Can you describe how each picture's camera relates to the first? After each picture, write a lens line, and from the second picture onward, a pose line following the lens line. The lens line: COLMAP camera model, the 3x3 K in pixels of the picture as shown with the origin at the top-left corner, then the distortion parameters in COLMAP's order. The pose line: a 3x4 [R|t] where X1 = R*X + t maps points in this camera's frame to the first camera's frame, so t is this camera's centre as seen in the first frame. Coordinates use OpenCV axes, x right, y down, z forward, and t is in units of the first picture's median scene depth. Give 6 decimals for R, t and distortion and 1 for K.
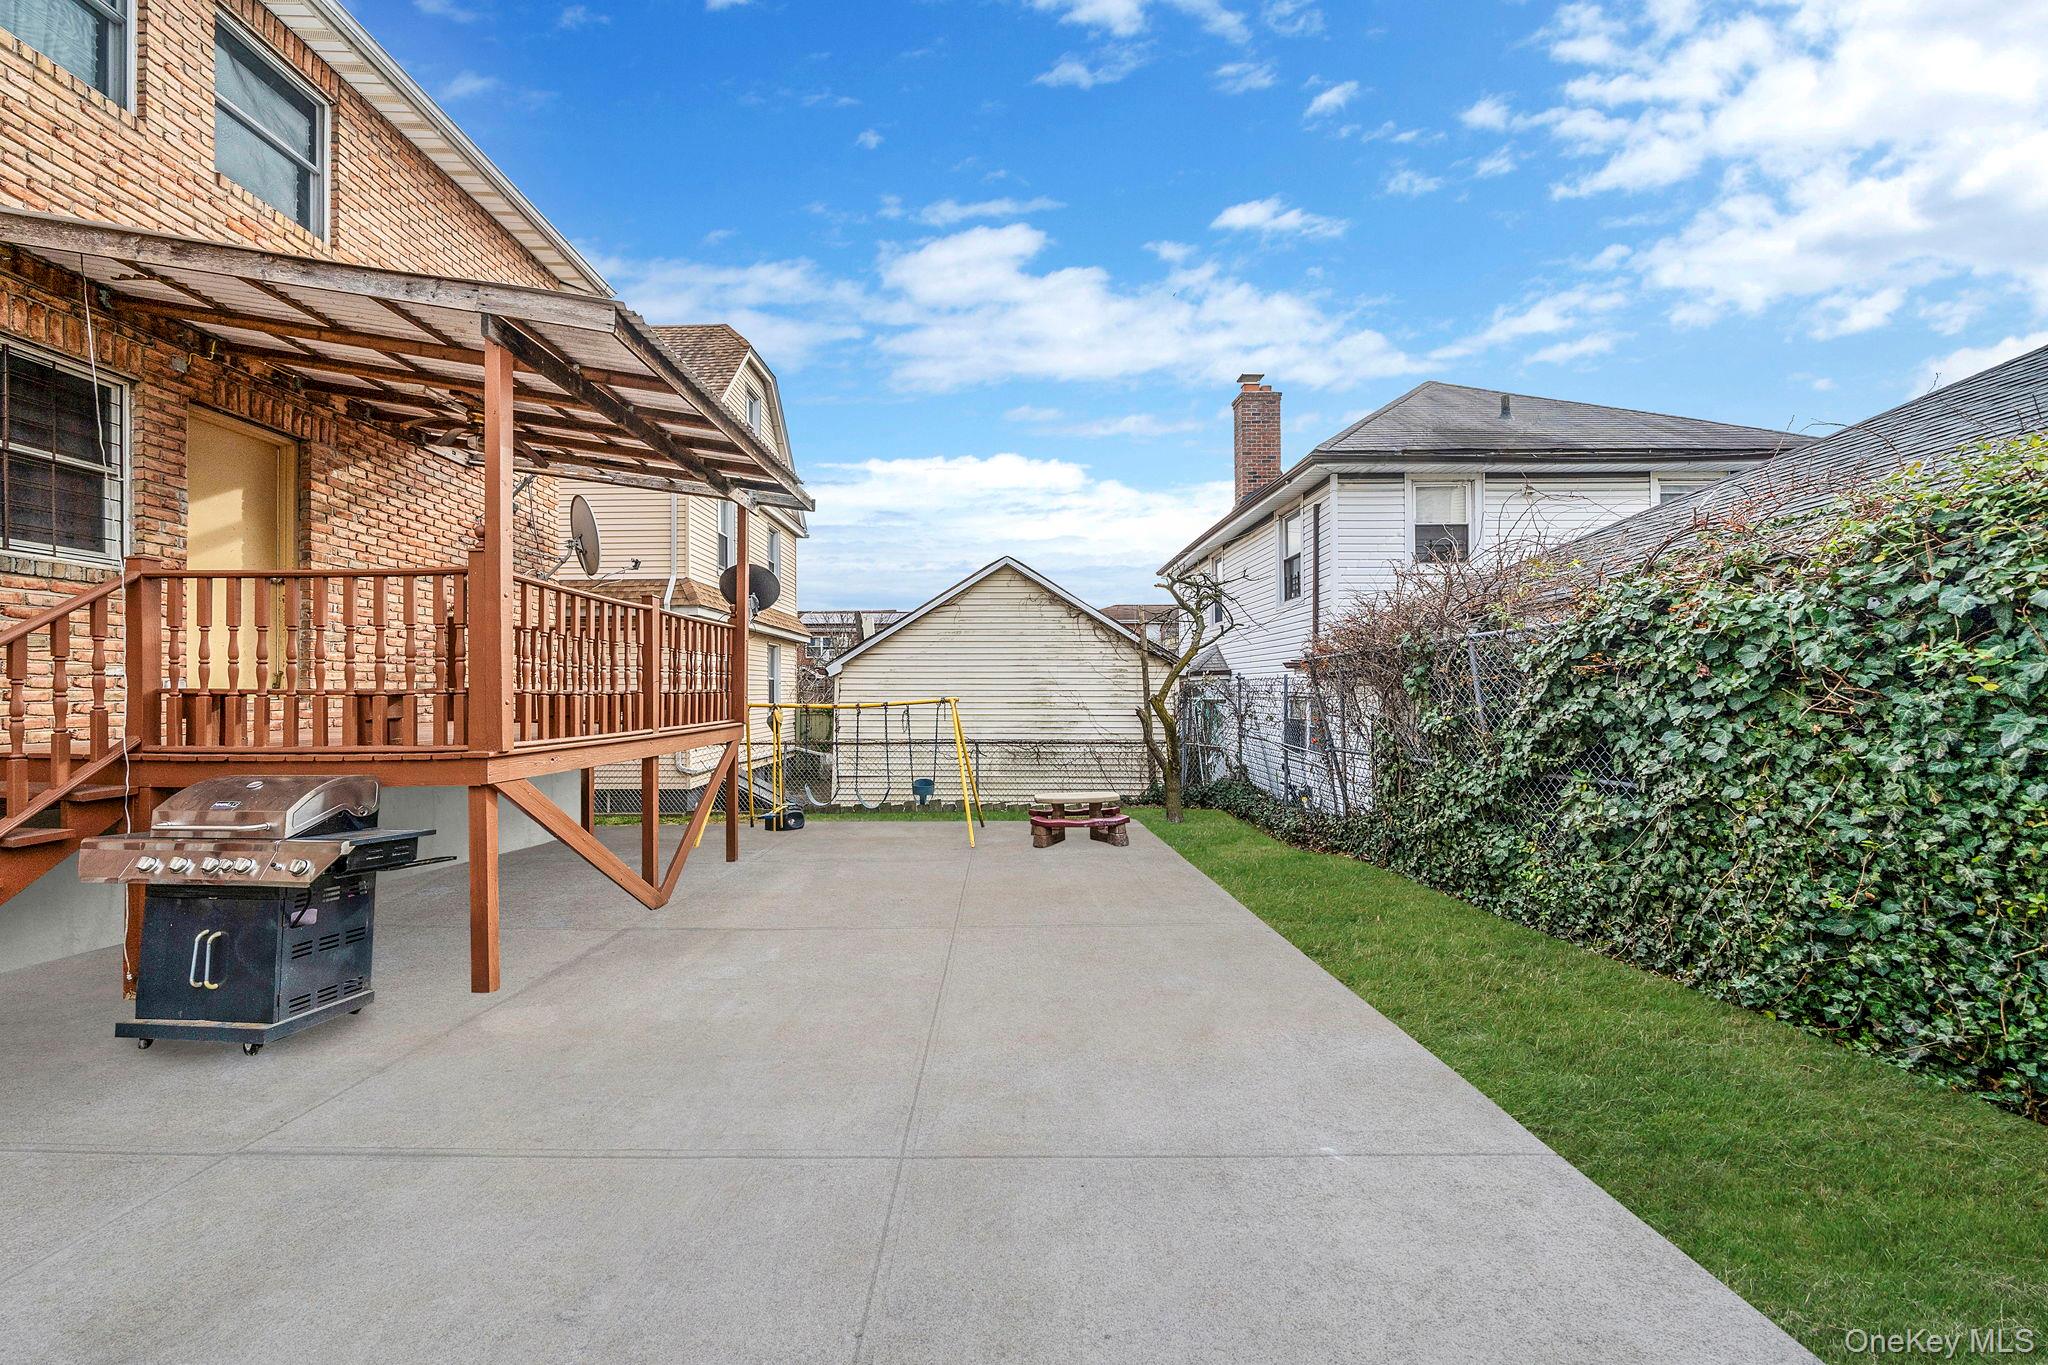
lens RADIAL K [[752.5, 0, 1016.9], [0, 752.5, 687.4], [0, 0, 1]] dist [-0.002060, -0.000278]
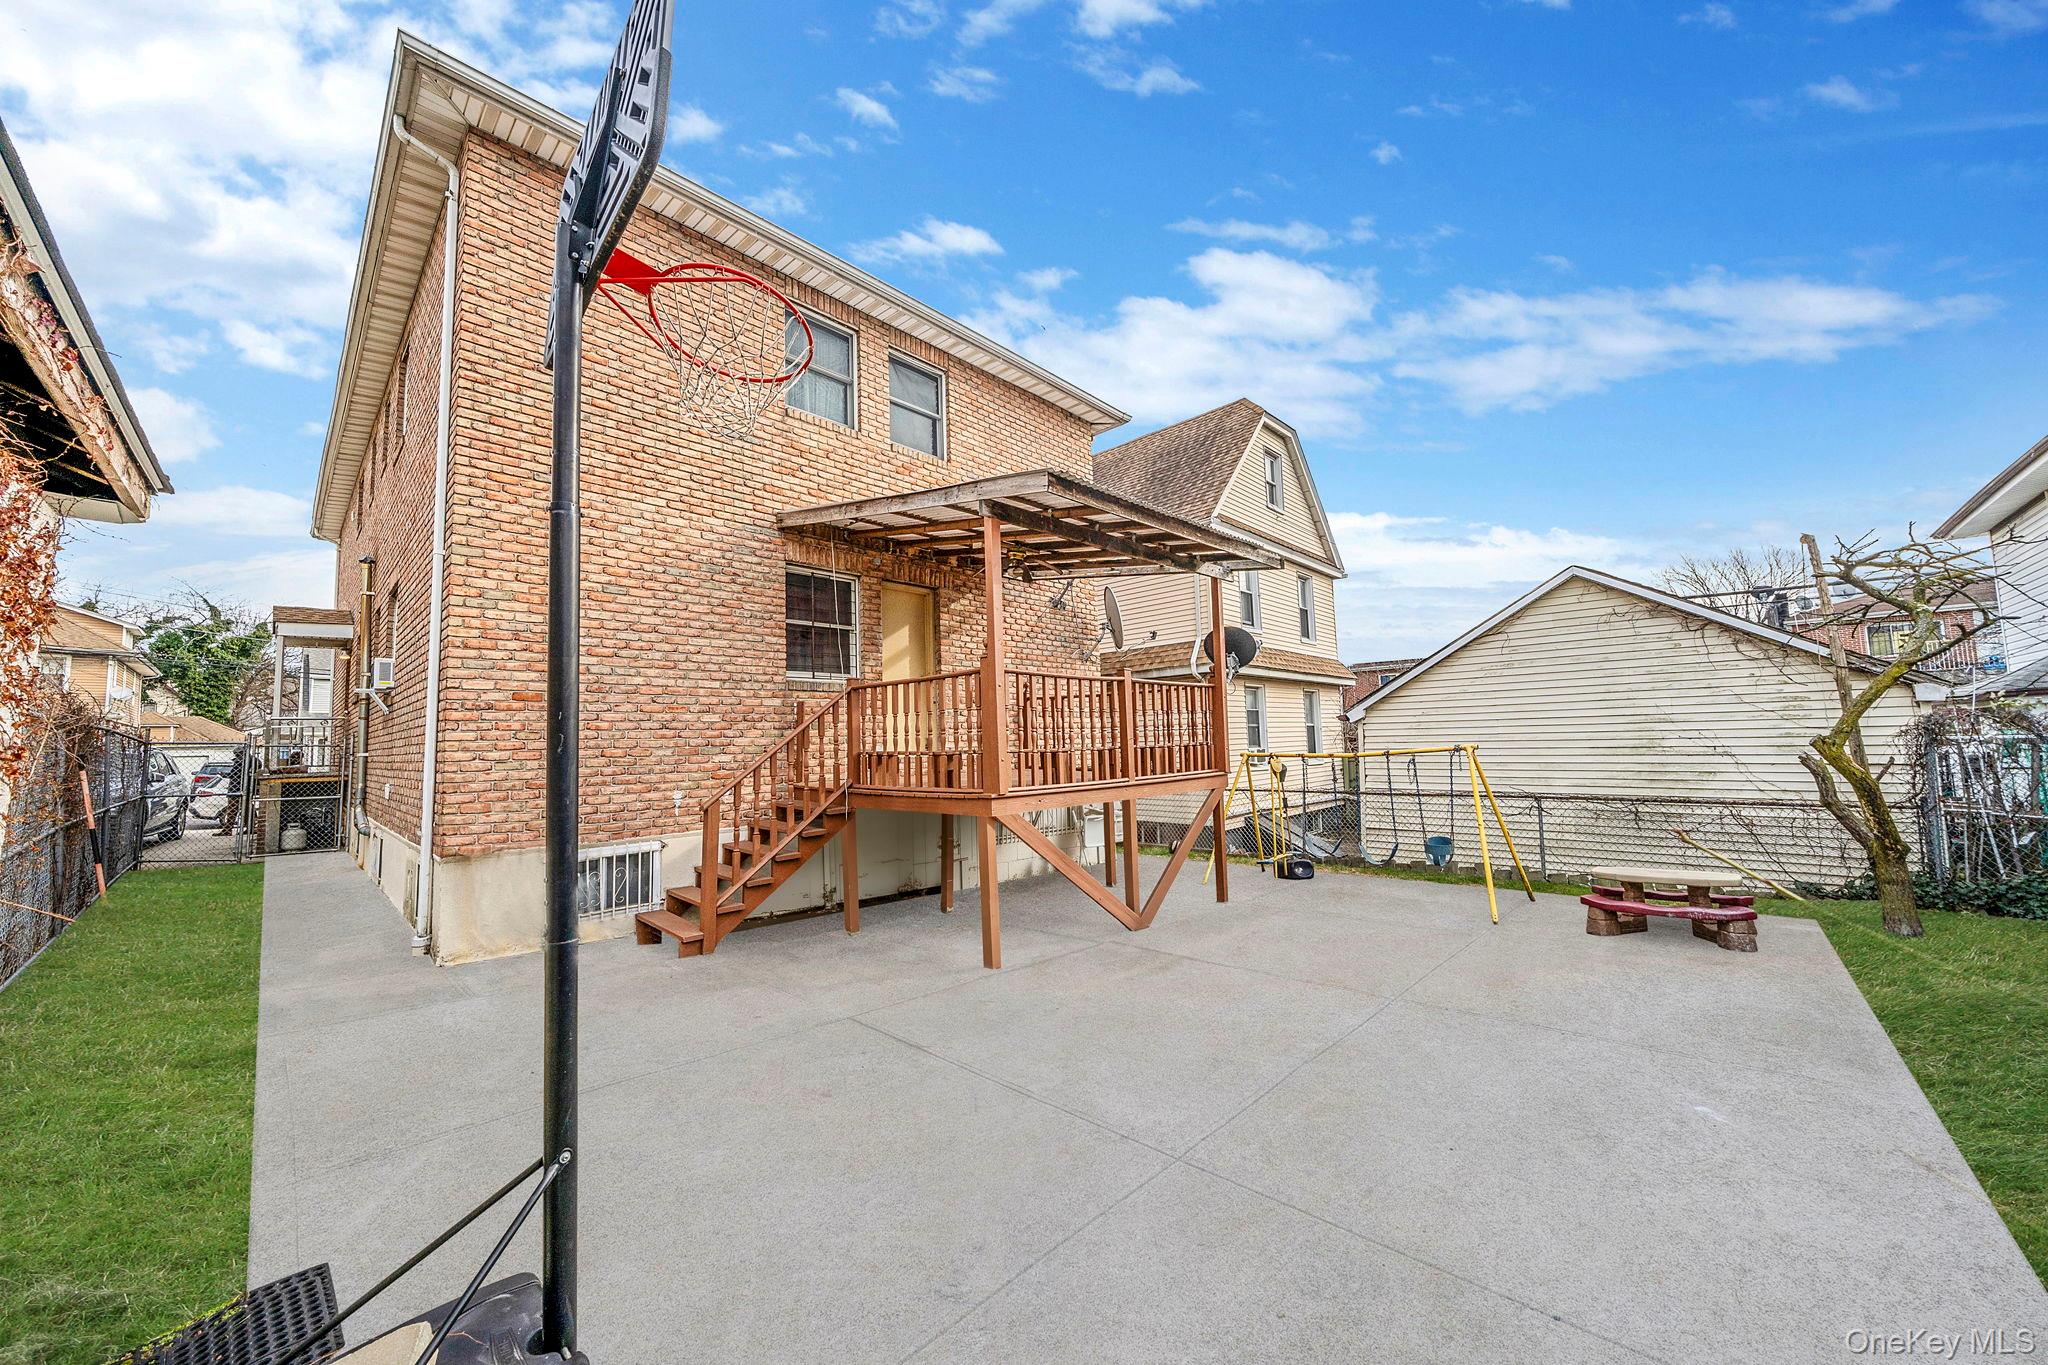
lens RADIAL K [[754.6, 0, 989.4], [0, 754.6, 681.0], [0, 0, 1]] dist [-0.000434, -0.000003]
pose [[0.704198, -0.073055, -0.706235, 0.216446], [0.027895, 0.996771, -0.075295, -0.014547], [0.709455, 0.033322, 0.703962, -0.022487]]
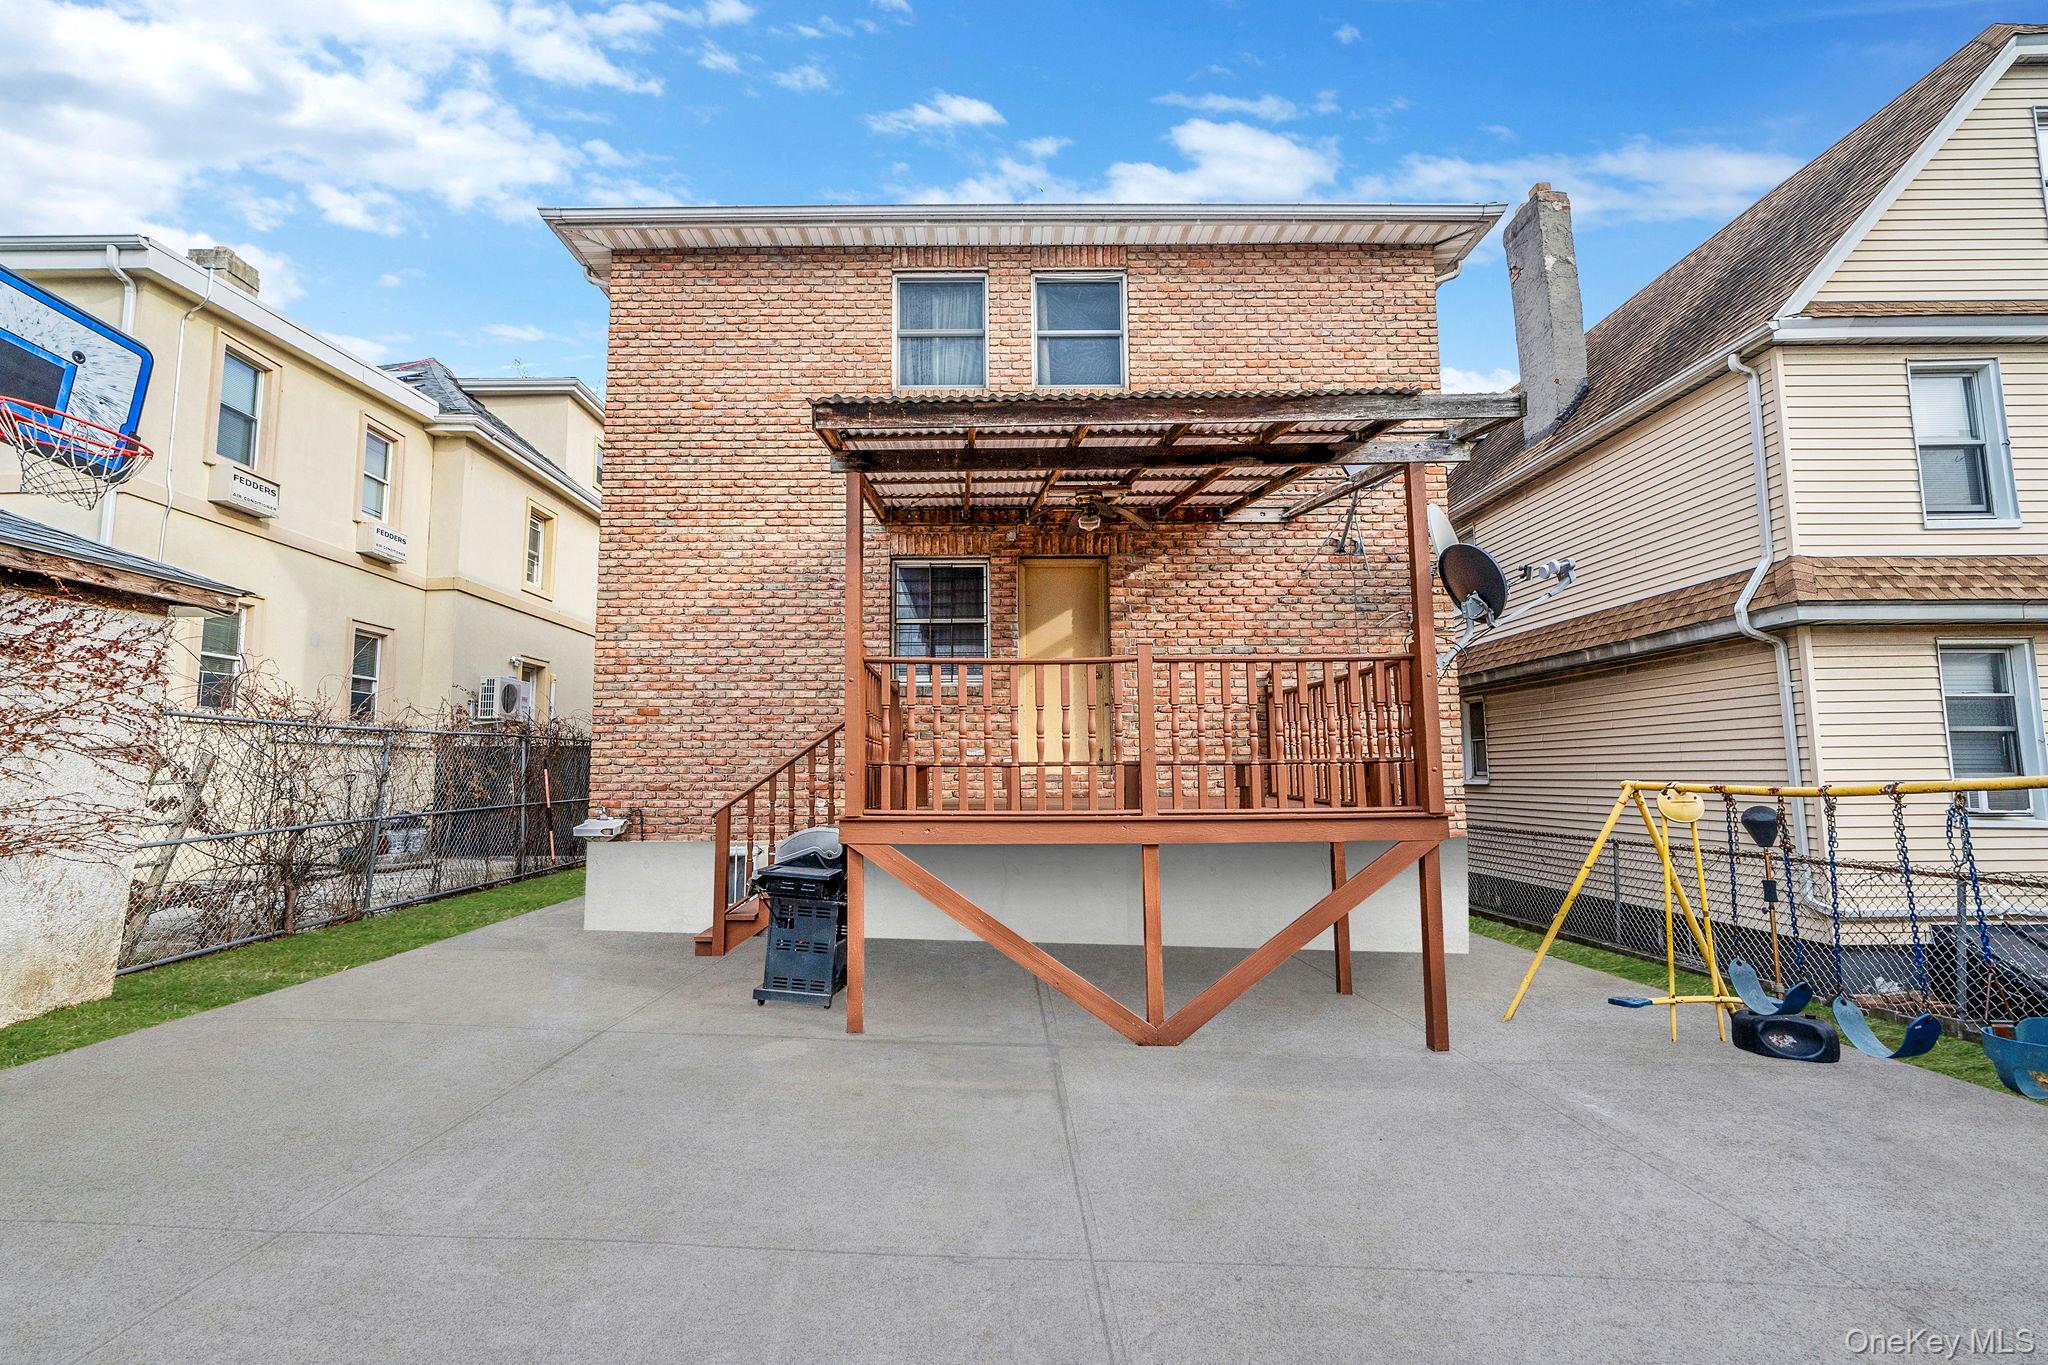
lens RADIAL K [[876.7, 0, 987.9], [0, 876.7, 691.8], [0, 0, 1]] dist [-0.000397, -0.000050]
pose [[-0.030703, -0.091662, -0.995317, 0.420581], [0.011730, 0.995685, -0.092058, 0.014335], [0.999460, -0.014502, -0.029495, 0.810922]]
